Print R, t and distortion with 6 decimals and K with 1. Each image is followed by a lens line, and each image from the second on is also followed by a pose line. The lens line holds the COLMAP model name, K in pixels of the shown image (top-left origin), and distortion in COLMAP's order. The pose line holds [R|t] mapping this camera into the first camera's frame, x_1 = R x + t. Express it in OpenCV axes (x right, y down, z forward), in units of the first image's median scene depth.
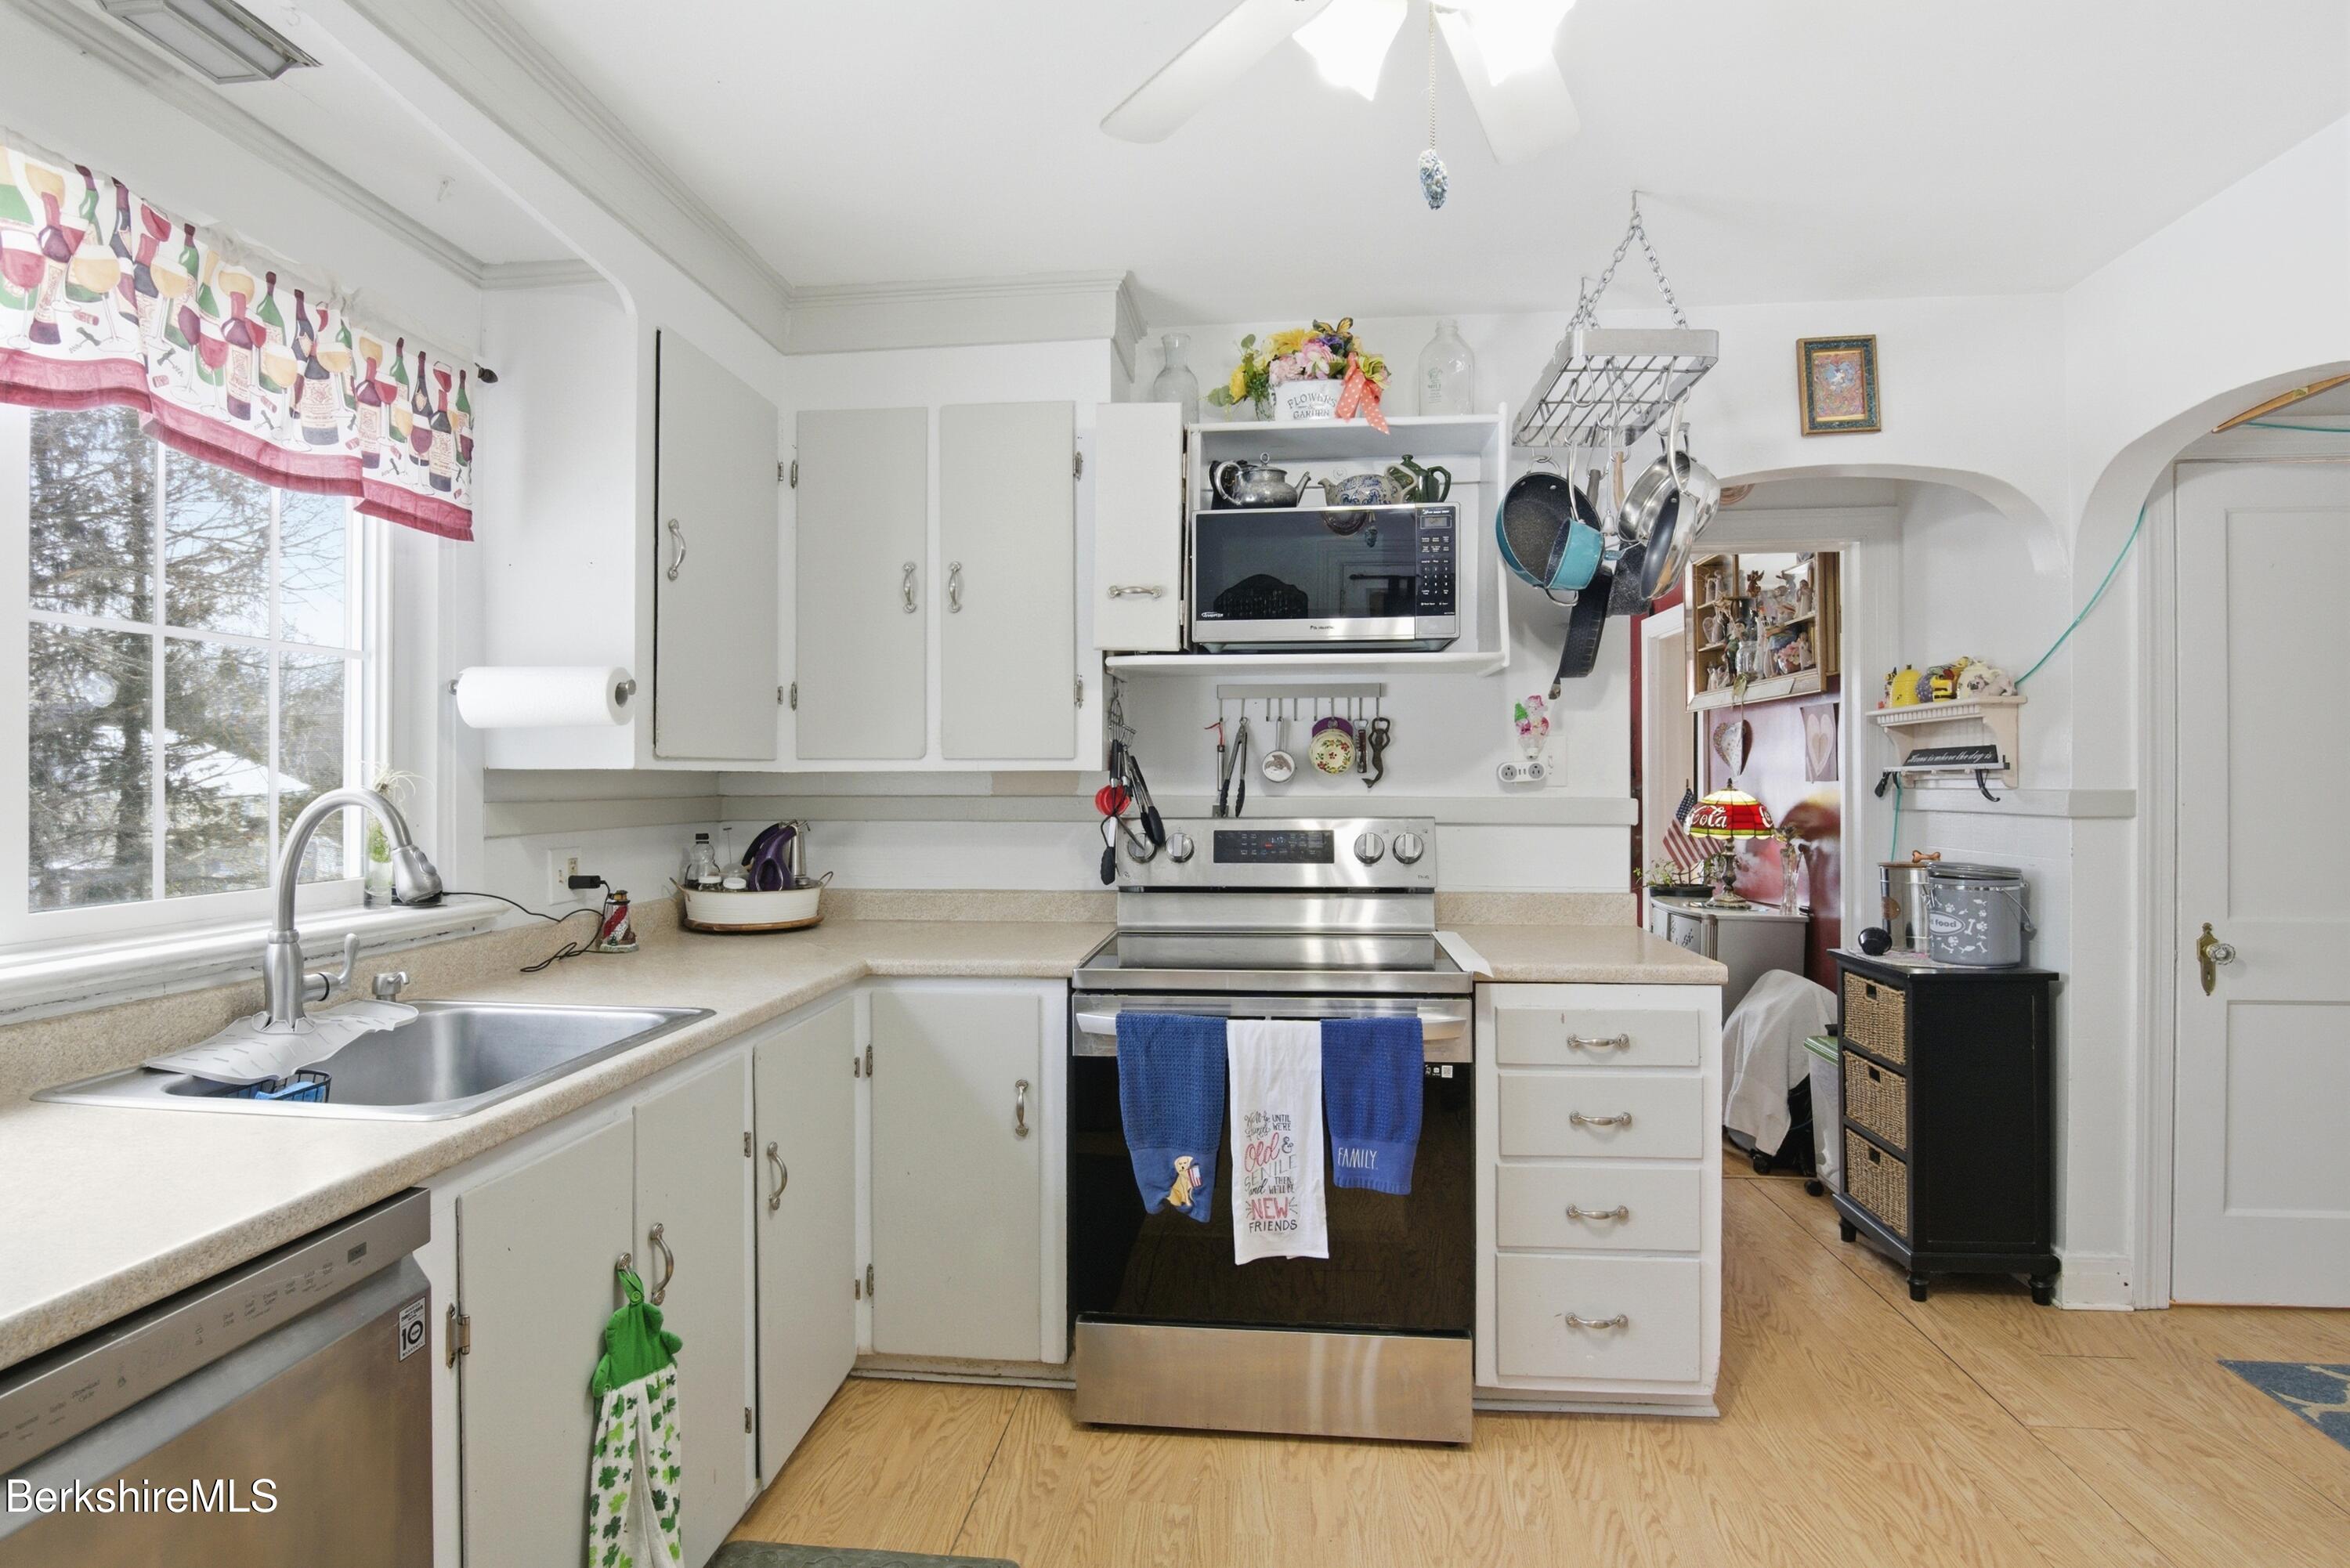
lens RADIAL K [[1177.9, 0, 1175.0], [0, 1177.9, 784.0], [0, 0, 1]] dist [-0.017060, -0.004993]
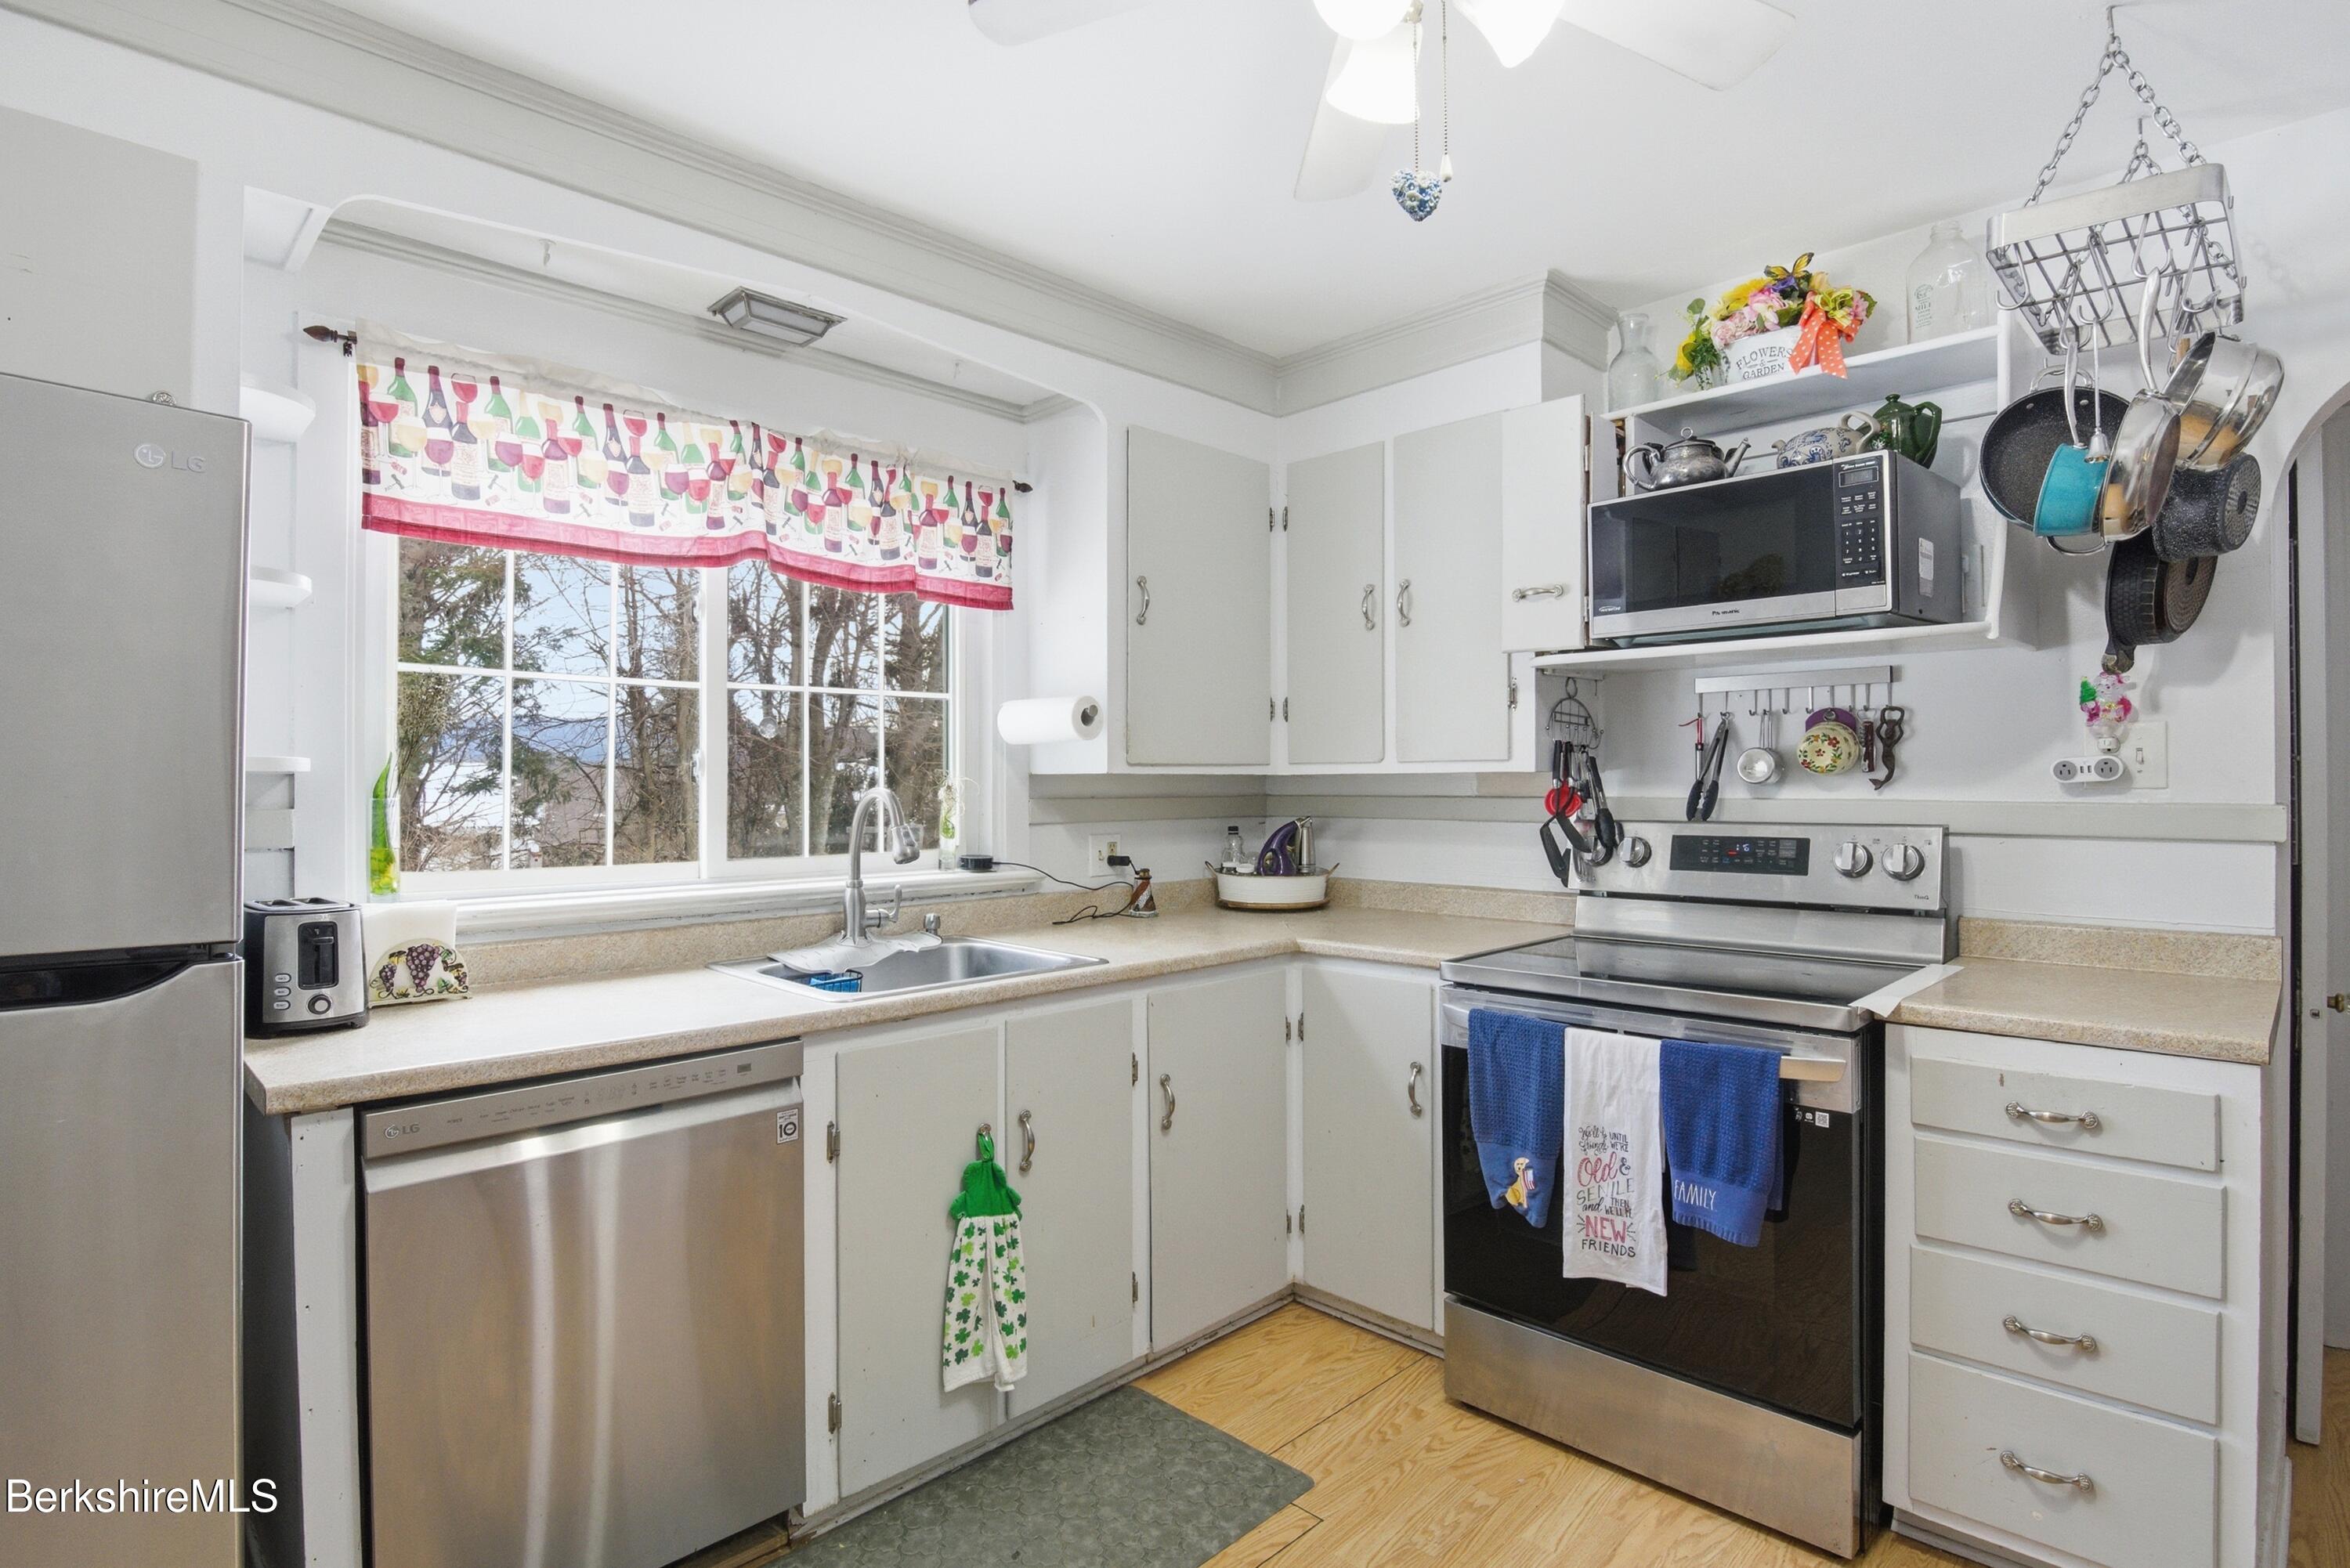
lens RADIAL K [[1163.5, 0, 1192.6], [0, 1163.5, 783.7], [0, 0, 1]] dist [-0.028011, -0.001218]
pose [[0.781182, -0.000662, -0.624303, 0.366686], [-0.000383, 0.999999, -0.001541, 0.000471], [0.624304, 0.001443, 0.781181, 0.050905]]
